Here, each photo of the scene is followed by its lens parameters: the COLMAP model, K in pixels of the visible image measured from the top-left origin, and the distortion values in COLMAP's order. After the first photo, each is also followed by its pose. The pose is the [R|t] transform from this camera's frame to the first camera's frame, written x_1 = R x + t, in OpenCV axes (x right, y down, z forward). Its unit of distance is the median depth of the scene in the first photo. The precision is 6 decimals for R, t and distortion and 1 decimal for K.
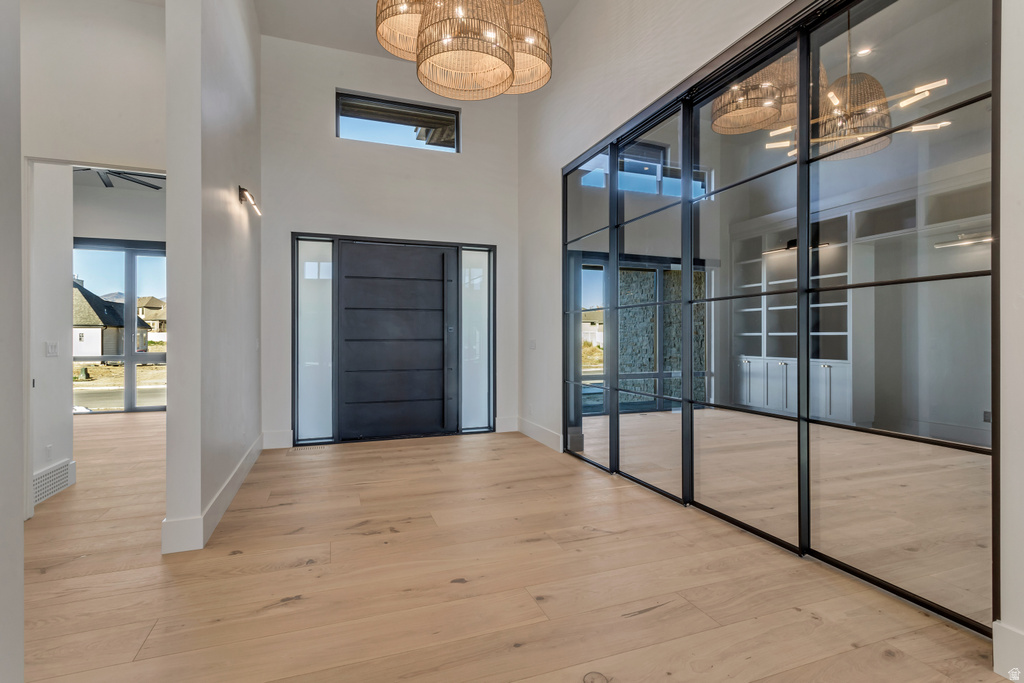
lens RADIAL K [[487.2, 0, 515.9], [0, 487.2, 337.3], [0, 0, 1]] dist [0.001453, 0.001741]
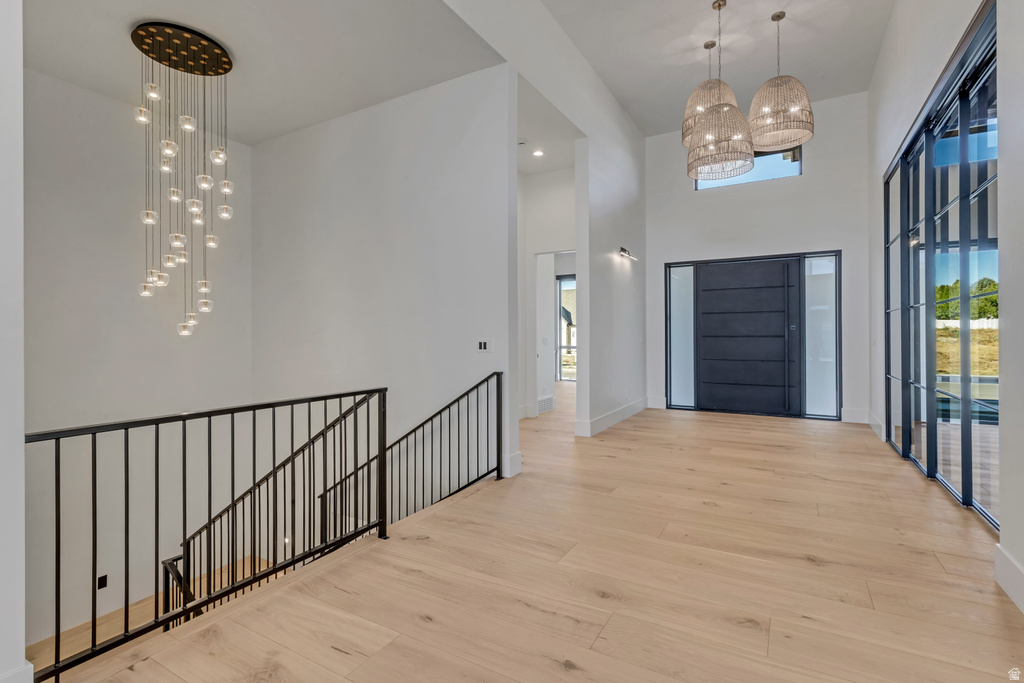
lens RADIAL K [[487.2, 0, 504.7], [0, 487.2, 333.4], [0, 0, 1]] dist [0.001453, 0.001741]
pose [[0.619192, -0.004308, -0.785228, 0.346504], [0.002146, 0.999991, -0.003793, 0.001087], [0.785236, 0.000663, 0.619196, -0.258913]]
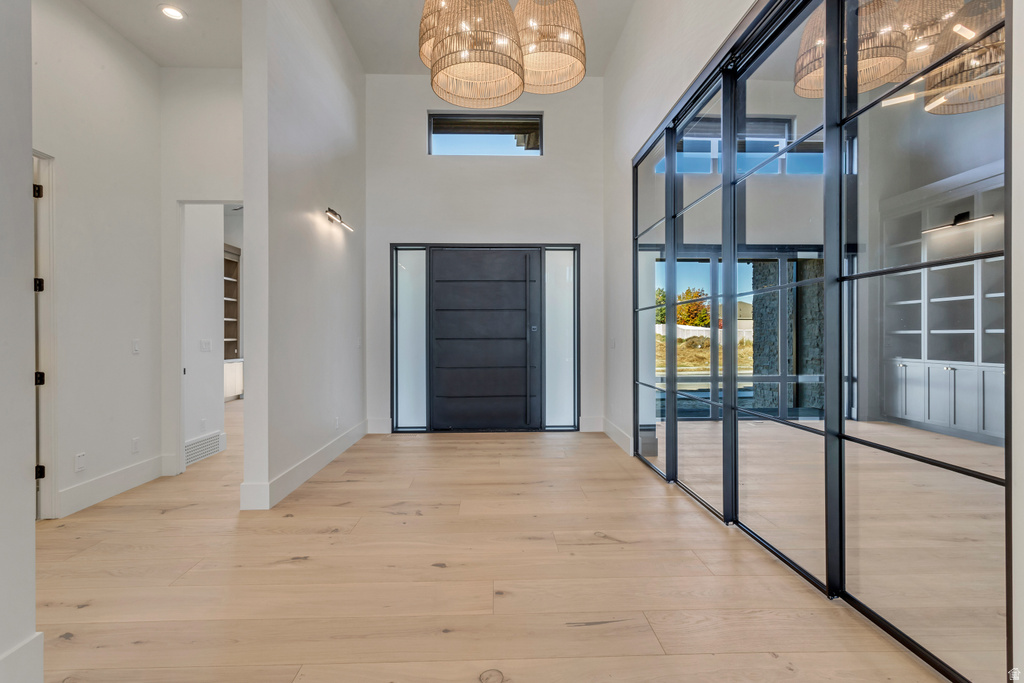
lens RADIAL K [[487.2, 0, 516.8], [0, 487.2, 333.8], [0, 0, 1]] dist [0.001453, 0.001741]
pose [[0.948851, -0.003088, -0.315710, 0.150407], [0.001209, 0.999980, -0.006149, 0.001459], [0.315723, 0.005453, 0.948836, 0.018096]]
